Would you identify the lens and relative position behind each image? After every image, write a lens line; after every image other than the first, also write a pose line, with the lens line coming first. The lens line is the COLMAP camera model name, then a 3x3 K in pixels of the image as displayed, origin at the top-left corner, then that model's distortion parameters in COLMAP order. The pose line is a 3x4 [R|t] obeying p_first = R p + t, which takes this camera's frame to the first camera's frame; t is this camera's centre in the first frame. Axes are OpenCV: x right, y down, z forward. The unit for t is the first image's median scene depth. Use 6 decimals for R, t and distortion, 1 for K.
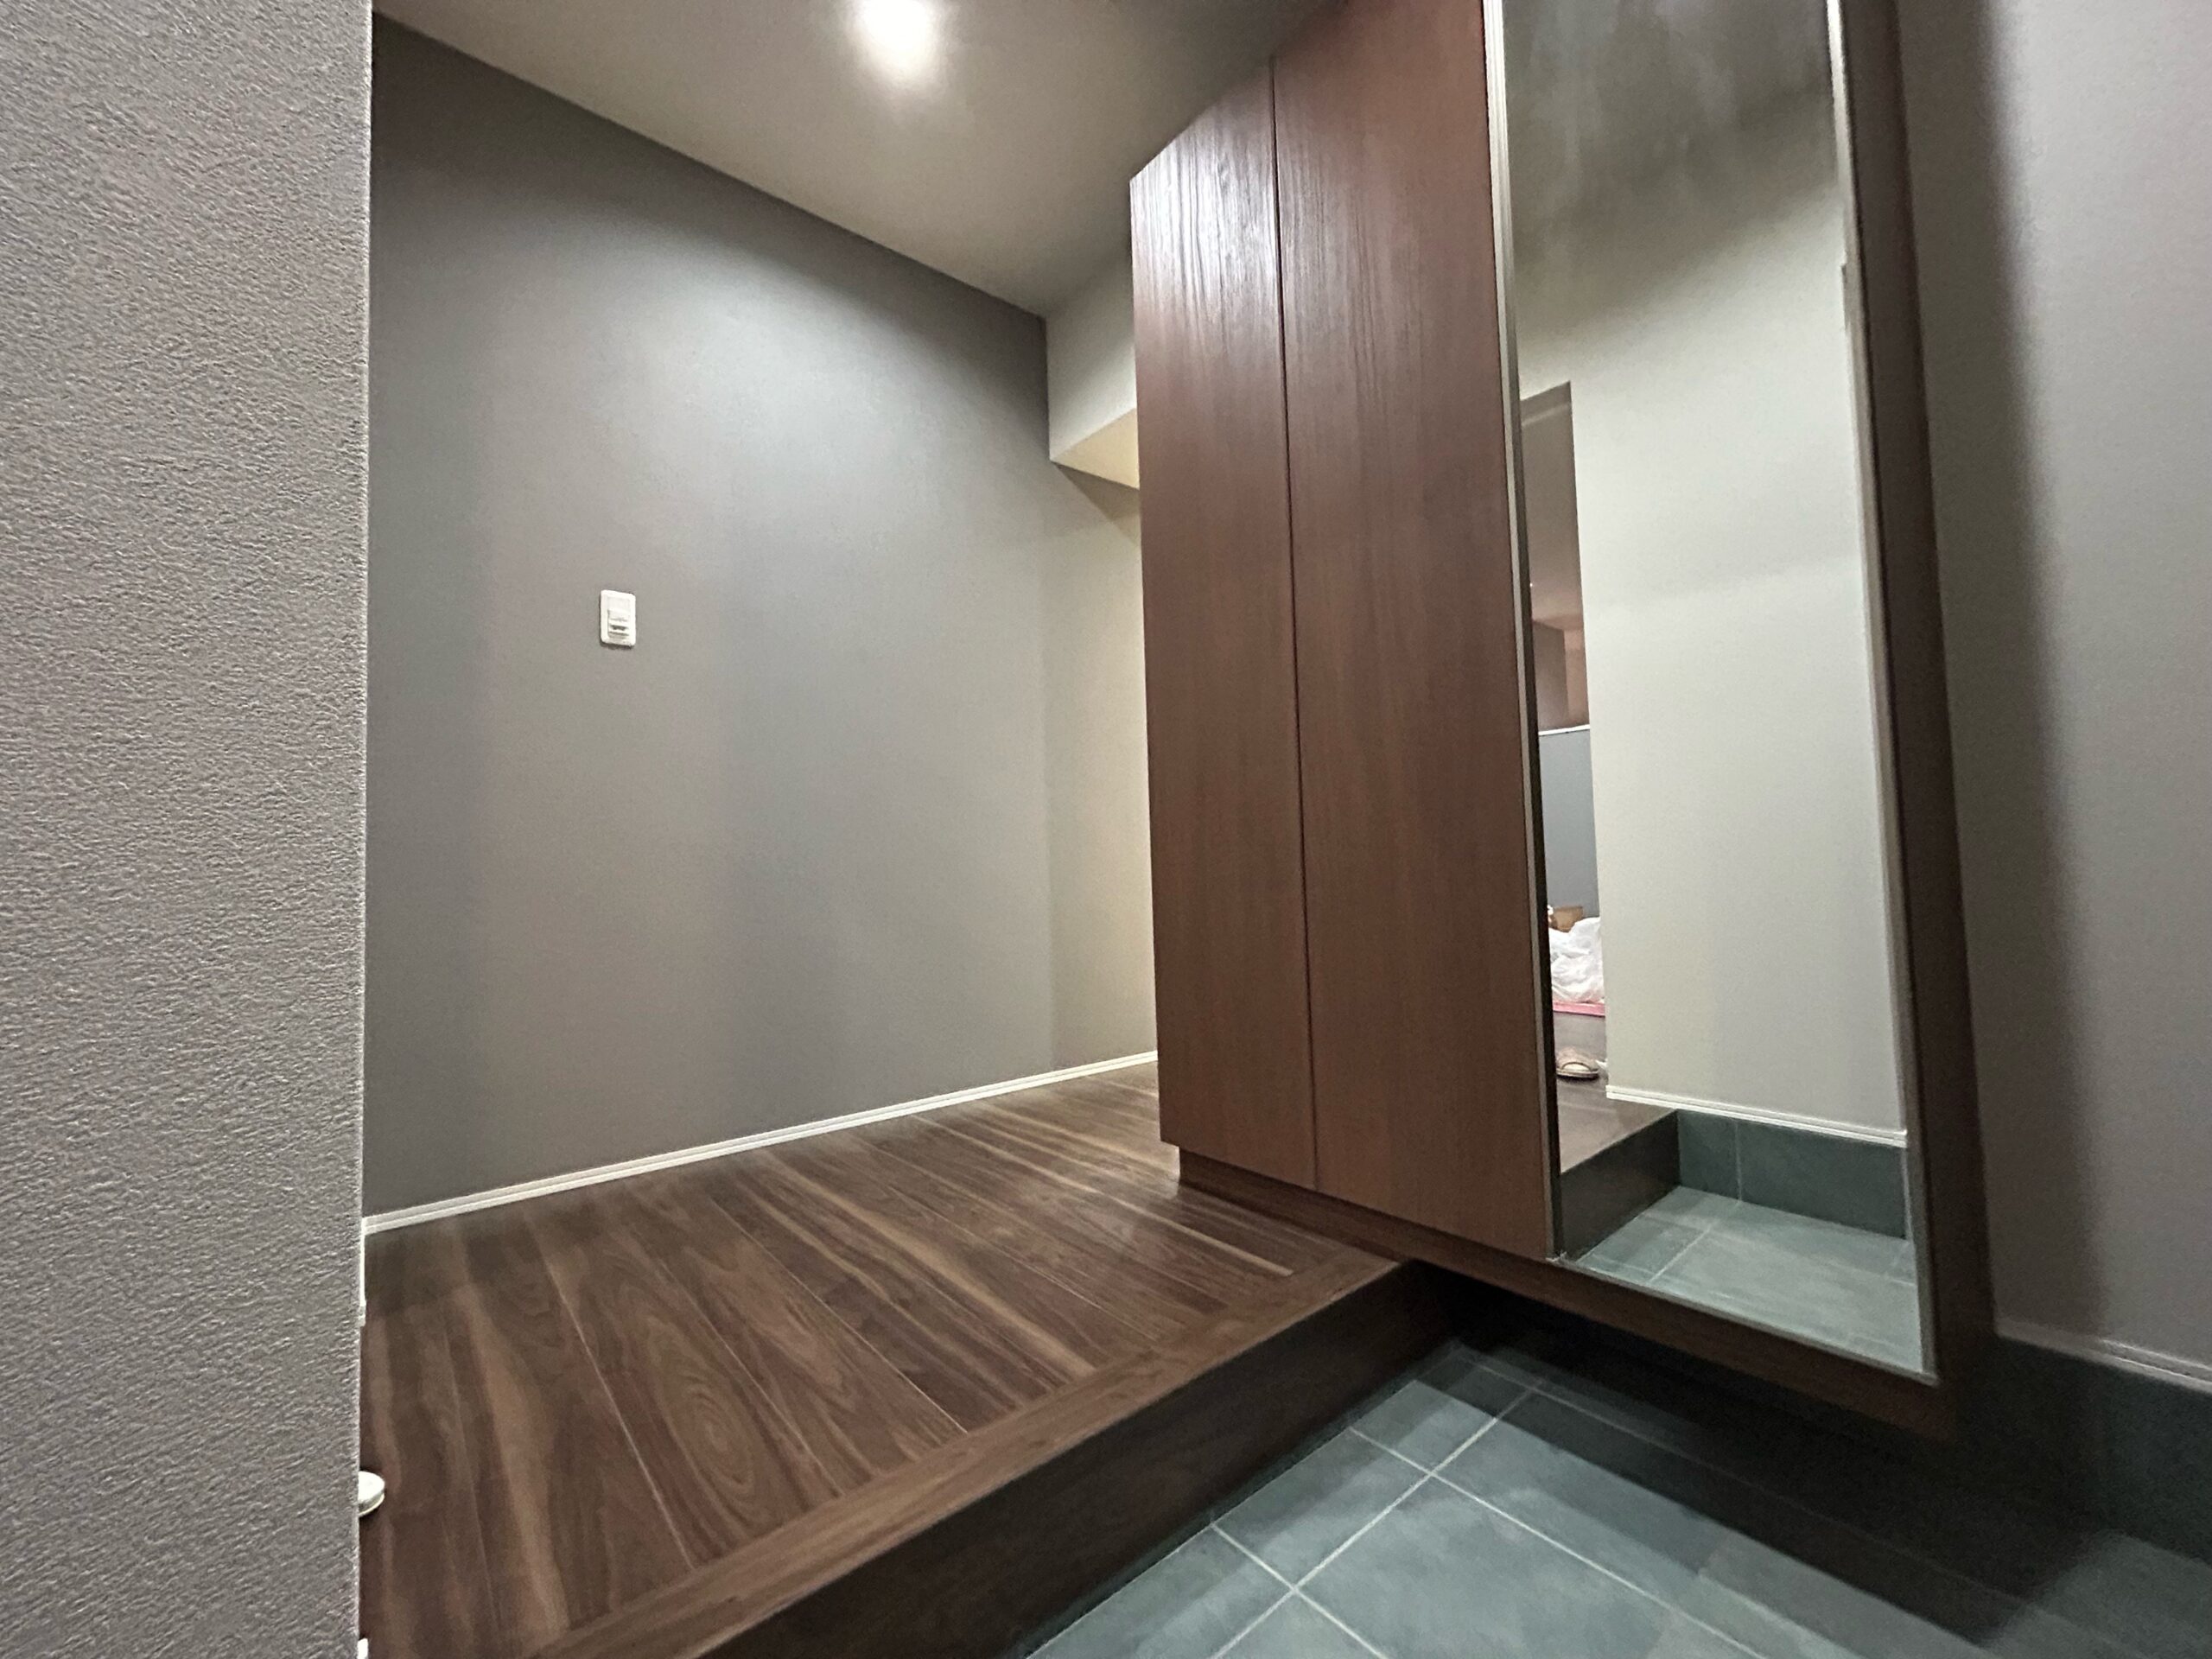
lens RADIAL K [[896.7, 0, 1106.0], [0, 896.7, 829.5], [0, 0, 1]] dist [-0.000294, 0.000407]
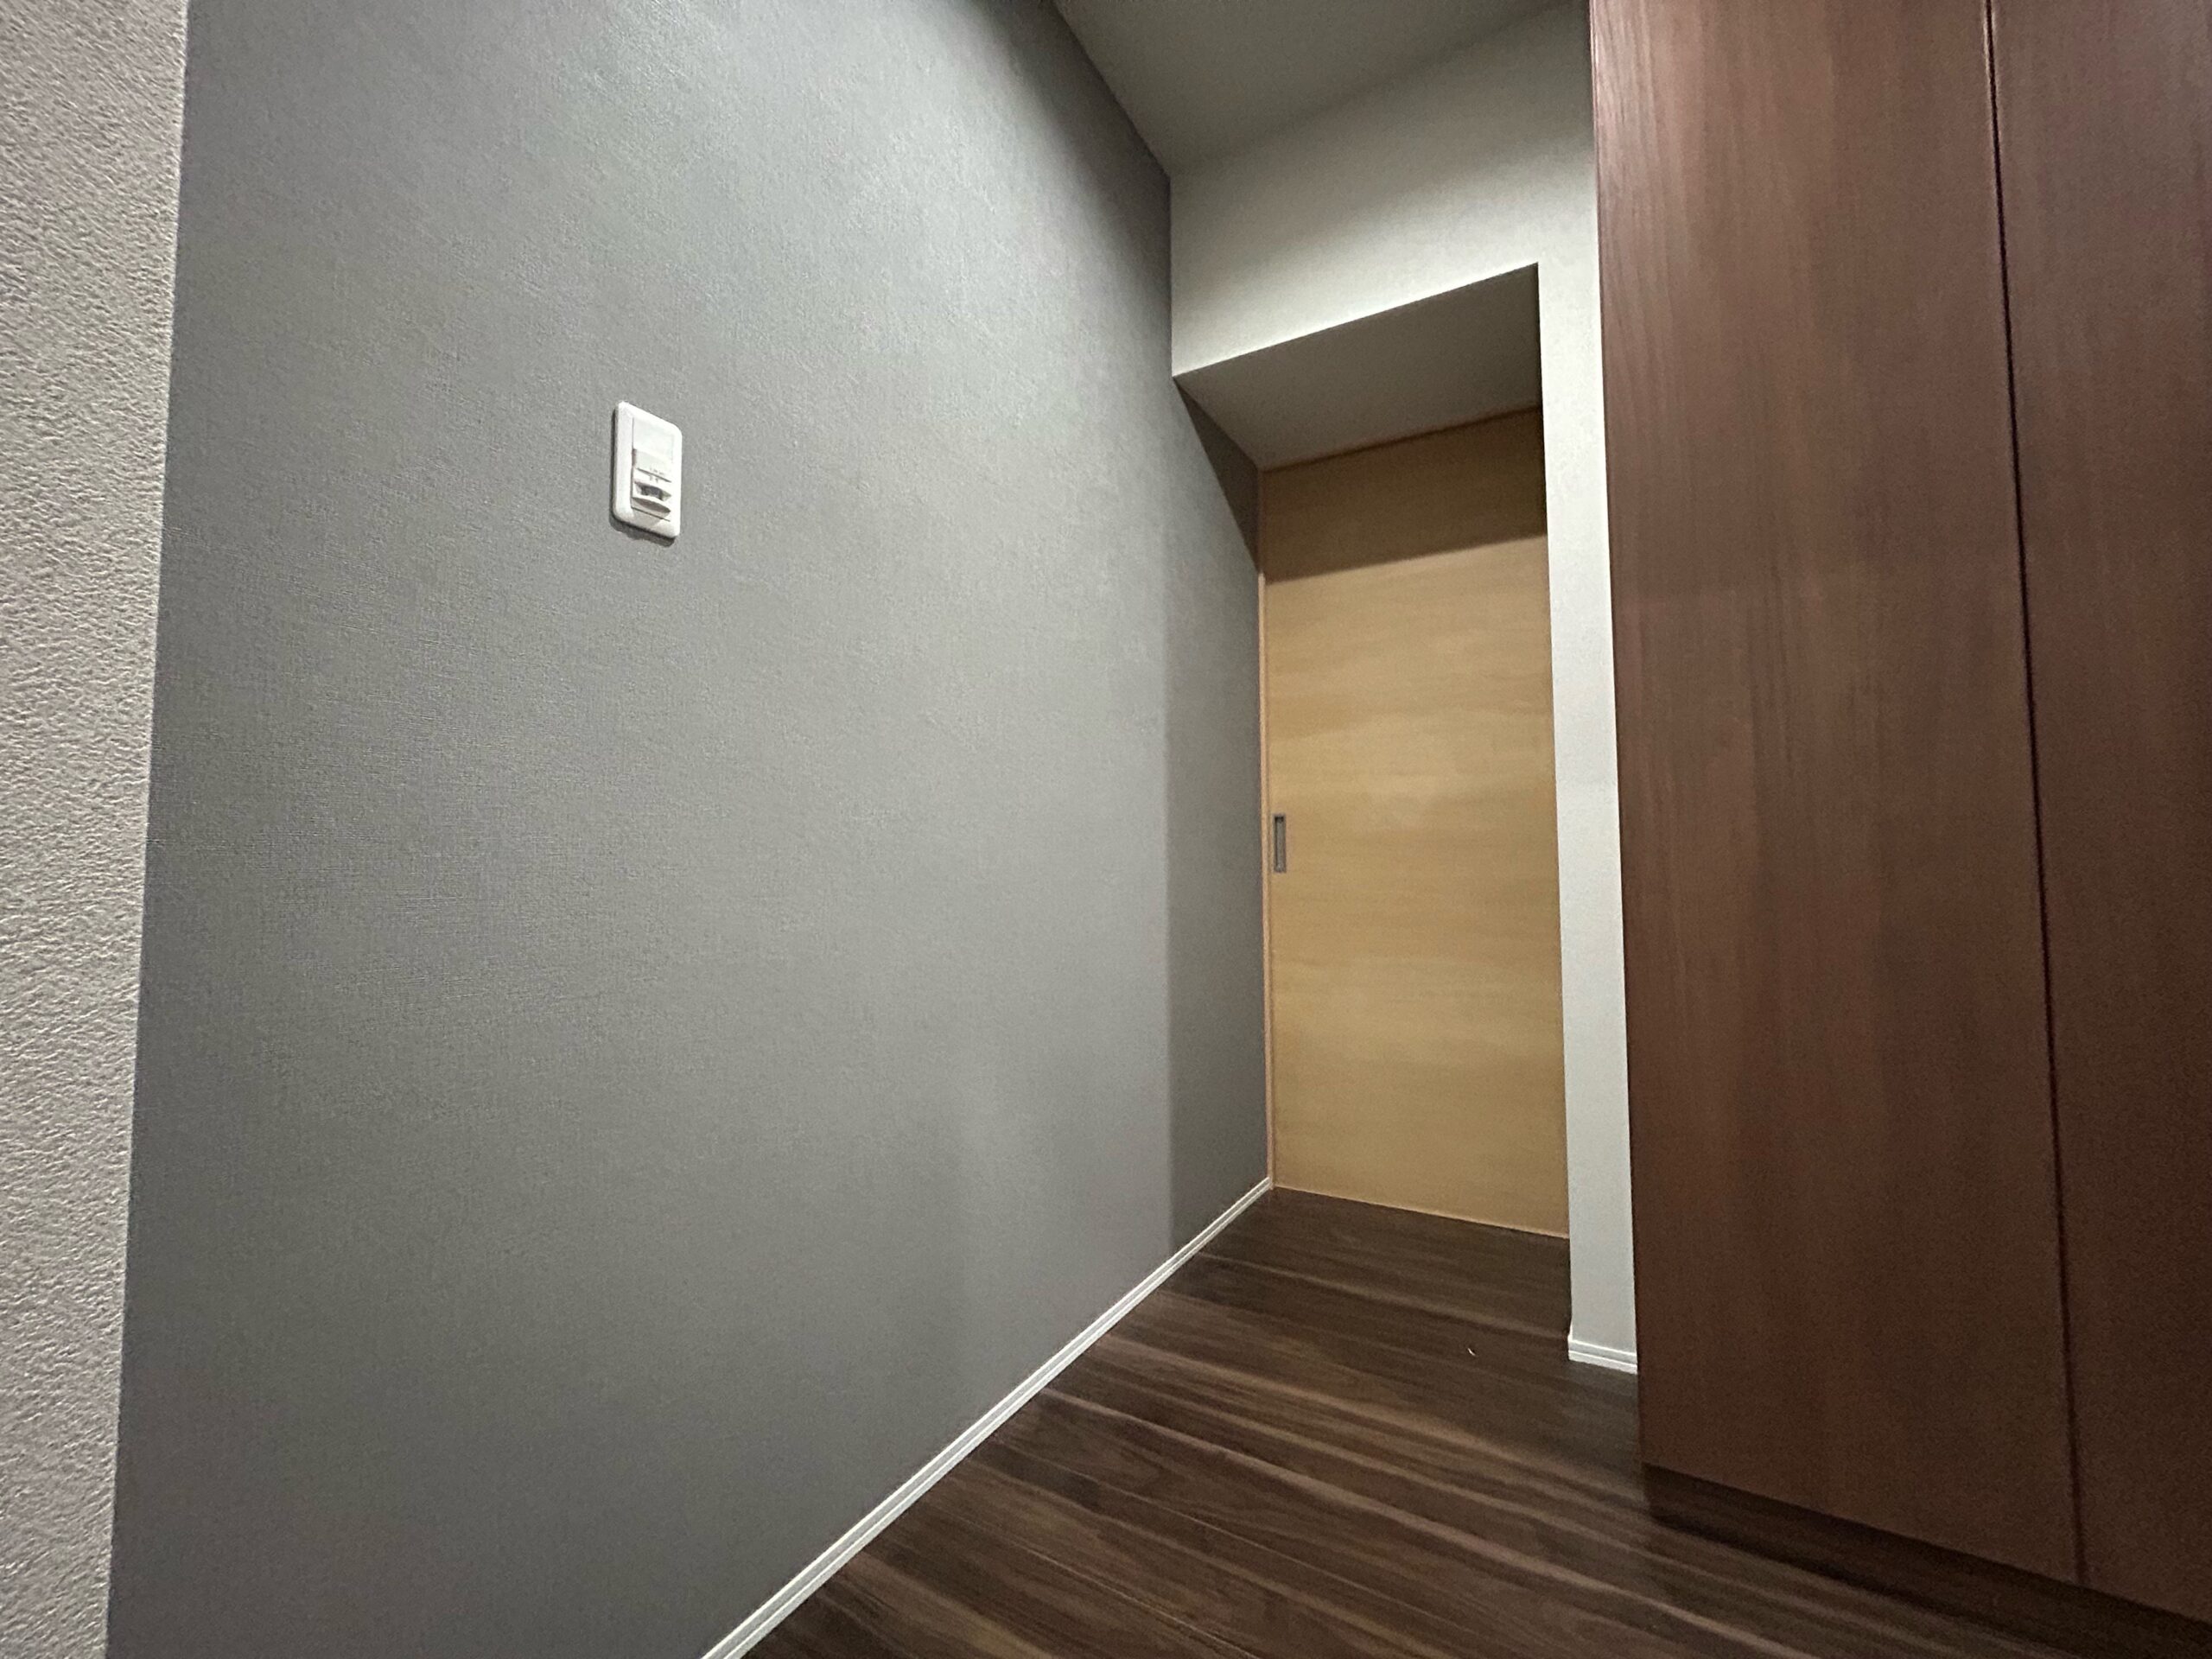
lens RADIAL K [[896.7, 0, 1106.0], [0, 896.7, 829.5], [0, 0, 1]] dist [-0.000294, 0.000407]
pose [[0.940840, 0.040797, 0.336385, -0.476624], [-0.036175, 0.999145, -0.019999, -0.055512], [-0.336914, 0.006647, 0.941512, 0.504665]]
